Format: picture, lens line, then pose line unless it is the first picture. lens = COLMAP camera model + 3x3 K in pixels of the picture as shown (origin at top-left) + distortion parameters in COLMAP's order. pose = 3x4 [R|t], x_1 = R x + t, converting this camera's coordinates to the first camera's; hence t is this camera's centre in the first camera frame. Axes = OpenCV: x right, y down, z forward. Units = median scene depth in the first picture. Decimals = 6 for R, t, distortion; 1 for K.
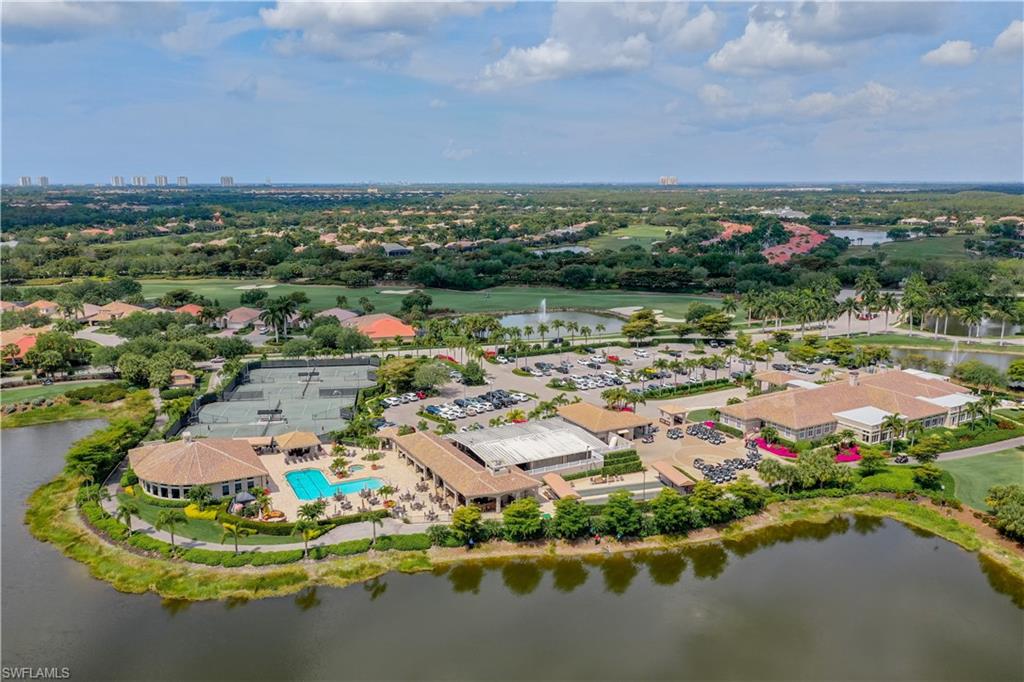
lens RADIAL K [[786.7, 0, 512.0], [0, 786.7, 341.0], [0, 0, 1]] dist [-0.000325, 0.005416]
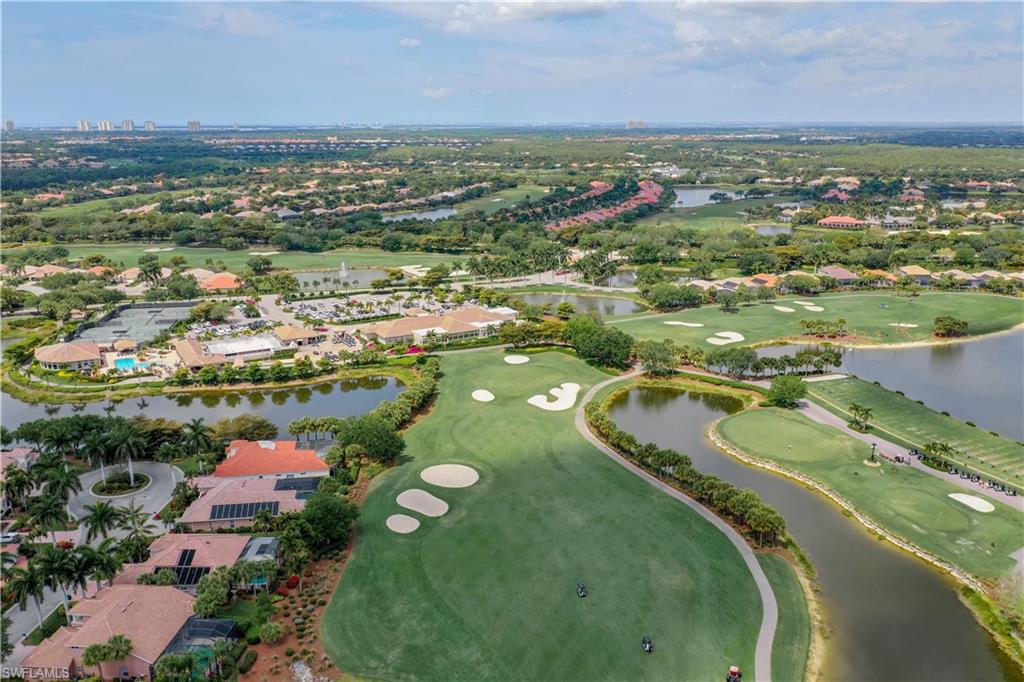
lens RADIAL K [[786.7, 0, 512.0], [0, 786.7, 341.0], [0, 0, 1]] dist [-0.000325, 0.005416]
pose [[0.999764, -0.005290, 0.021052, 0.393934], [0.003731, 0.997294, 0.073424, -0.013707], [-0.021384, -0.073328, 0.997079, -0.588646]]
